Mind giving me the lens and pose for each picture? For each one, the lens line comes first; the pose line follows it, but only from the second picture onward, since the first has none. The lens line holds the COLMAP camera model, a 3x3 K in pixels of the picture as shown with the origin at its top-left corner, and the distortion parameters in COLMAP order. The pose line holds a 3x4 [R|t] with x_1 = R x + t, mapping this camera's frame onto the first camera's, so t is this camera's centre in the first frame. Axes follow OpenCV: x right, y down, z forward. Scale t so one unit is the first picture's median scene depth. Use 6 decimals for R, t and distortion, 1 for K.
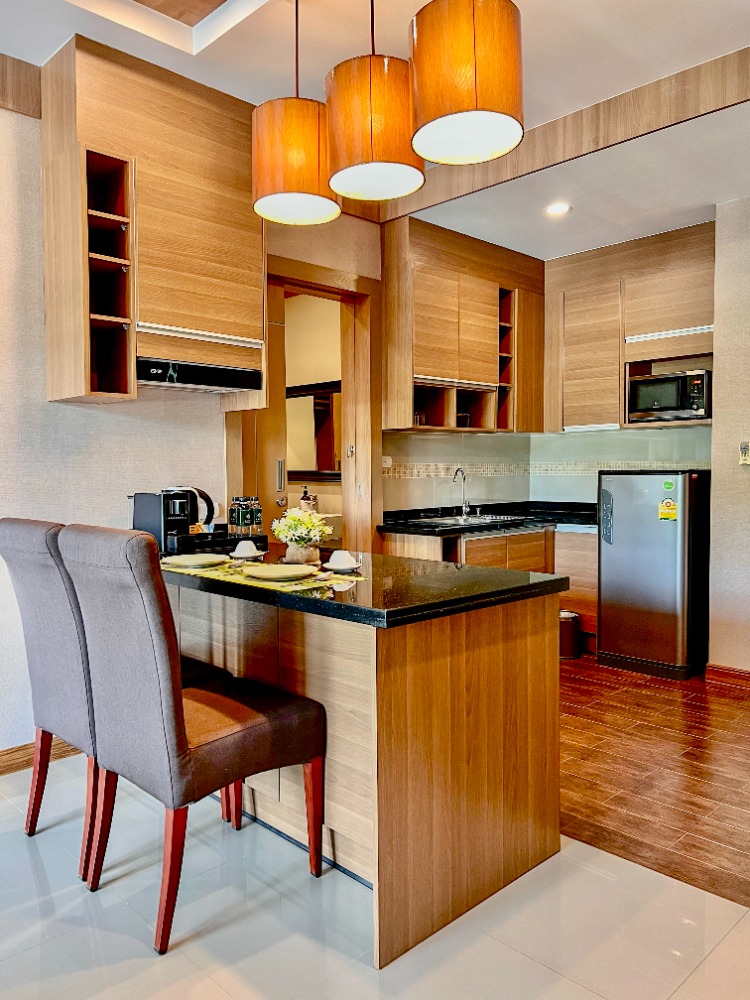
lens RADIAL K [[761.2, 0, 375.0], [0, 761.2, 500.0], [0, 0, 1]] dist [0.026271, -0.004445]
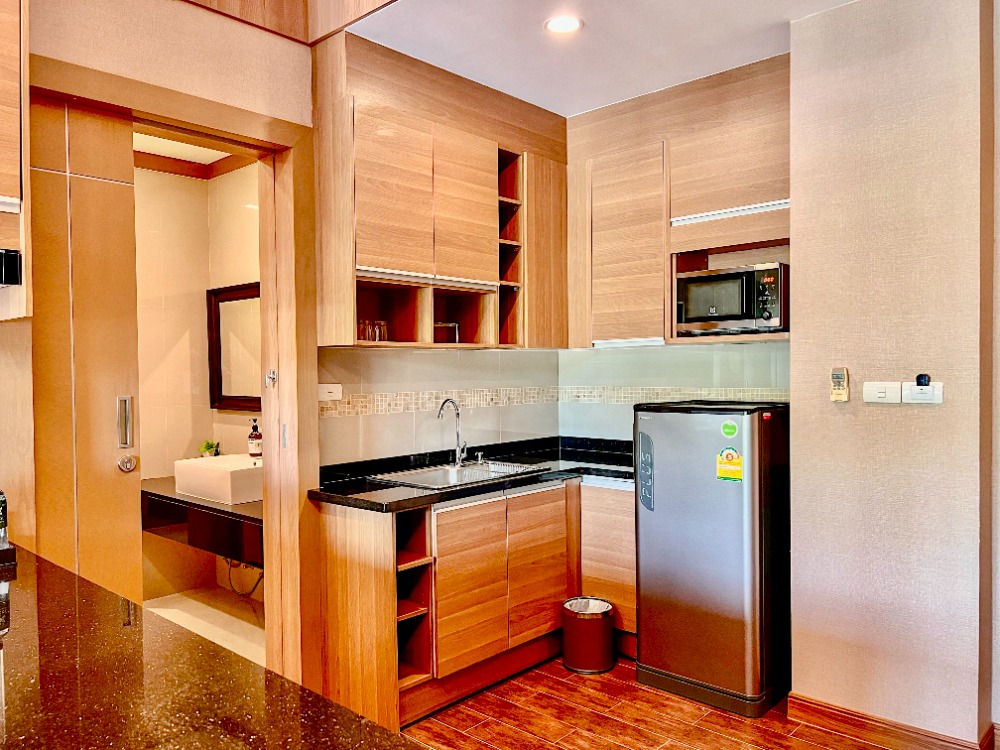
lens RADIAL K [[761.2, 0, 503.2], [0, 761.2, 379.9], [0, 0, 1]] dist [0.026271, -0.004445]
pose [[0.998445, -0.001974, 0.055709, 0.132131], [0.003729, 0.999499, -0.031417, -0.039496], [-0.055620, 0.031576, 0.997953, 0.301717]]
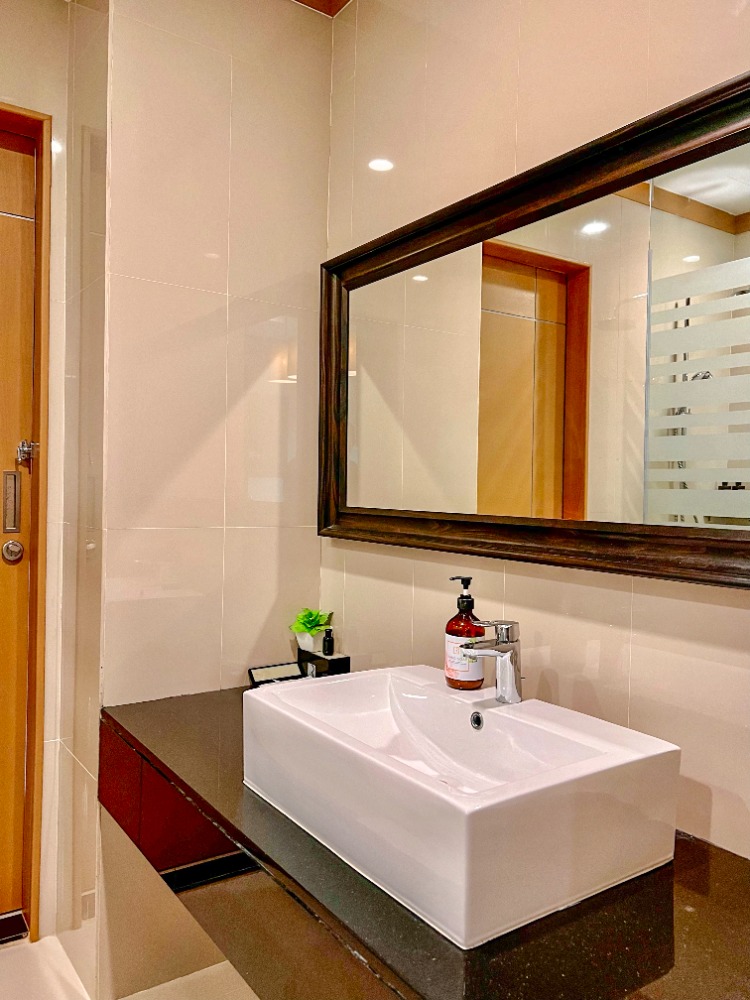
lens RADIAL K [[761.2, 0, 375.0], [0, 761.2, 500.0], [0, 0, 1]] dist [0.026271, -0.004445]
pose [[0.985636, 0.028039, -0.166539, -0.097372], [-0.033725, 0.998937, -0.031413, -0.043070], [0.165481, 0.036579, 0.985534, 0.910626]]
